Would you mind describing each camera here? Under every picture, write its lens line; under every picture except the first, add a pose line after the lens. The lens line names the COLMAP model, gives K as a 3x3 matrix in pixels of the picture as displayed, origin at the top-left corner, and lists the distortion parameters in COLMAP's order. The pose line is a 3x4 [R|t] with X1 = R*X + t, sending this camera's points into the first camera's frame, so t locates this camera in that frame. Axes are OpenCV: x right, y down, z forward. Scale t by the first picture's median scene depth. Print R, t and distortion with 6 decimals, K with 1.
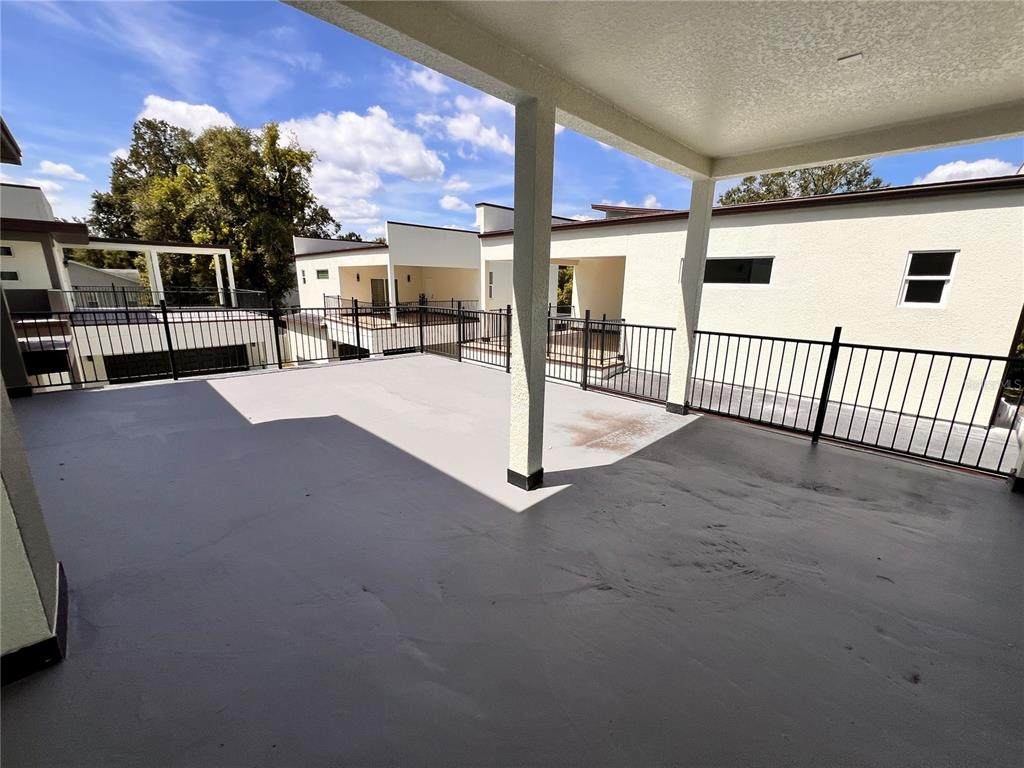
lens RADIAL K [[408.5, 0, 512.0], [0, 408.5, 384.0], [0, 0, 1]] dist [0.000312, 0.000119]
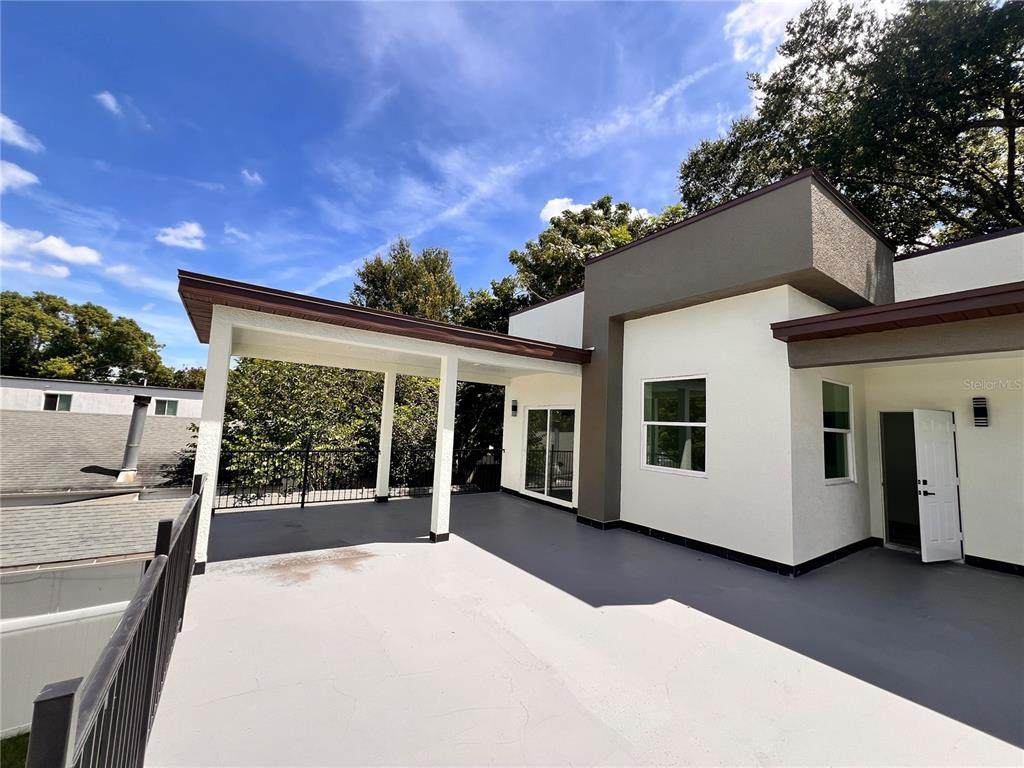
lens RADIAL K [[409.1, 0, 512.0], [0, 409.1, 384.0], [0, 0, 1]] dist [-0.000581, -0.000024]
pose [[-0.983837, -0.043904, 0.173603, -0.370450], [-0.021918, 0.991713, 0.126594, -0.441246], [-0.177722, 0.120742, -0.976645, 1.687151]]
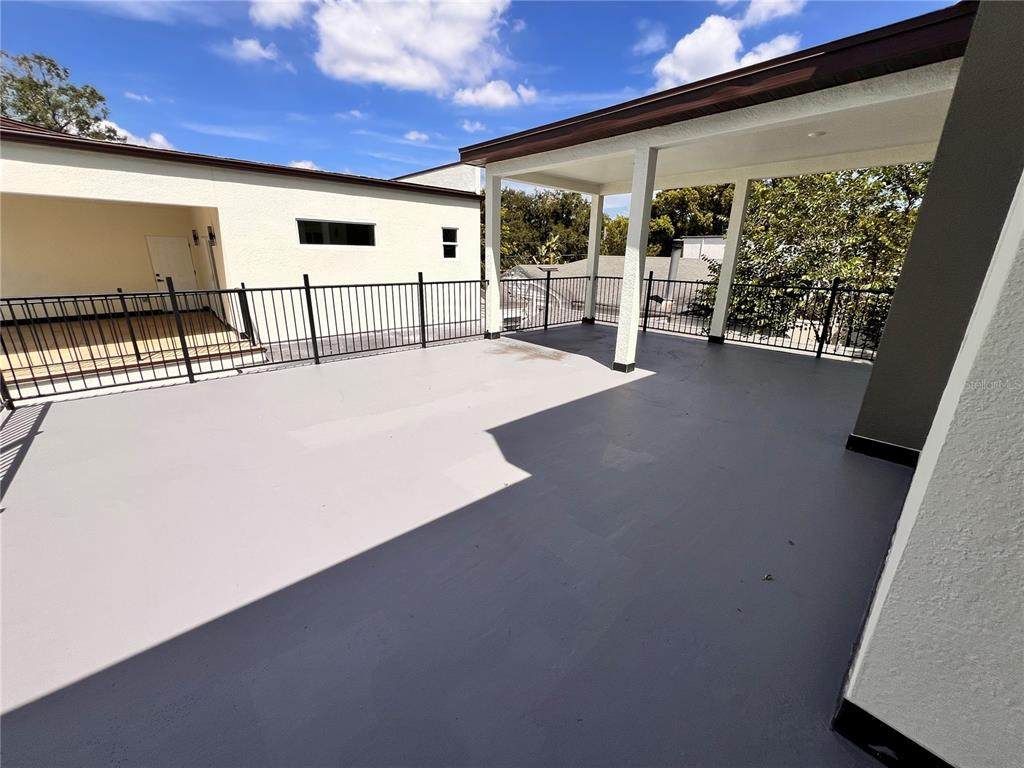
lens RADIAL K [[409.1, 0, 512.0], [0, 409.1, 384.0], [0, 0, 1]] dist [-0.000581, -0.000024]
pose [[0.055722, -0.325036, 0.944059, -1.084763], [0.217097, 0.926850, 0.306297, -0.228799], [-0.974558, 0.187885, 0.122210, 0.805982]]
